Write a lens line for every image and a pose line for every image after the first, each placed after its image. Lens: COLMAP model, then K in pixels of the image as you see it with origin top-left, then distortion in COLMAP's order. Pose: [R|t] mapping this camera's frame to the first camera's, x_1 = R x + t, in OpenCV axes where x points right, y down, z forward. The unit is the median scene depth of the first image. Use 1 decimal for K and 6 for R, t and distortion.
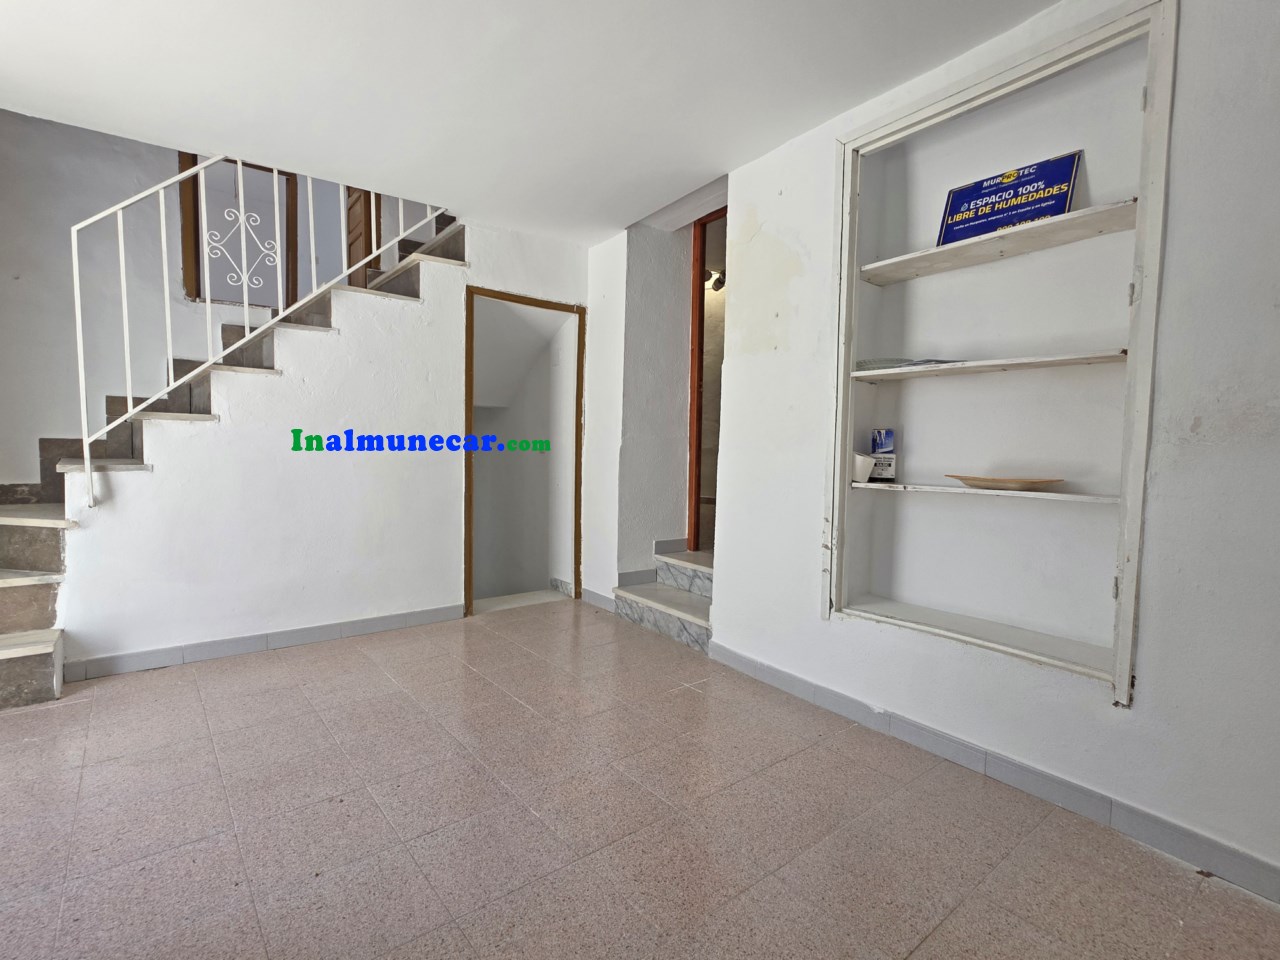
lens RADIAL K [[596.8, 0, 642.8], [0, 596.8, 482.3], [0, 0, 1]] dist [0.002914, 0.000549]
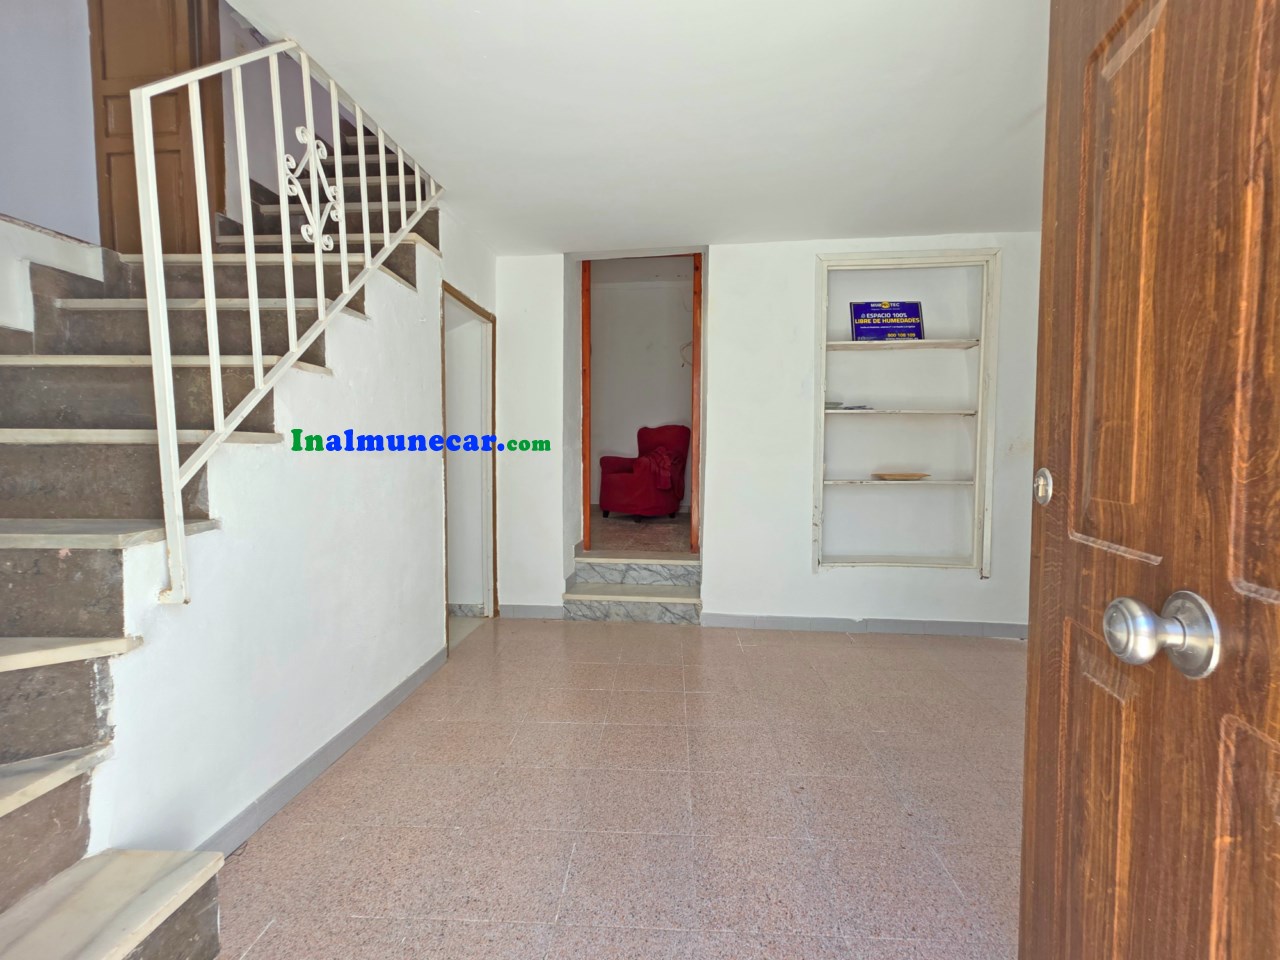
lens RADIAL K [[566.7, 0, 636.1], [0, 566.7, 480.3], [0, 0, 1]] dist [0.004612, -0.000190]
pose [[0.690642, -0.056792, 0.720963, -0.828796], [0.054571, 0.998162, 0.026352, -0.052467], [-0.721135, 0.021144, 0.692472, 0.267884]]
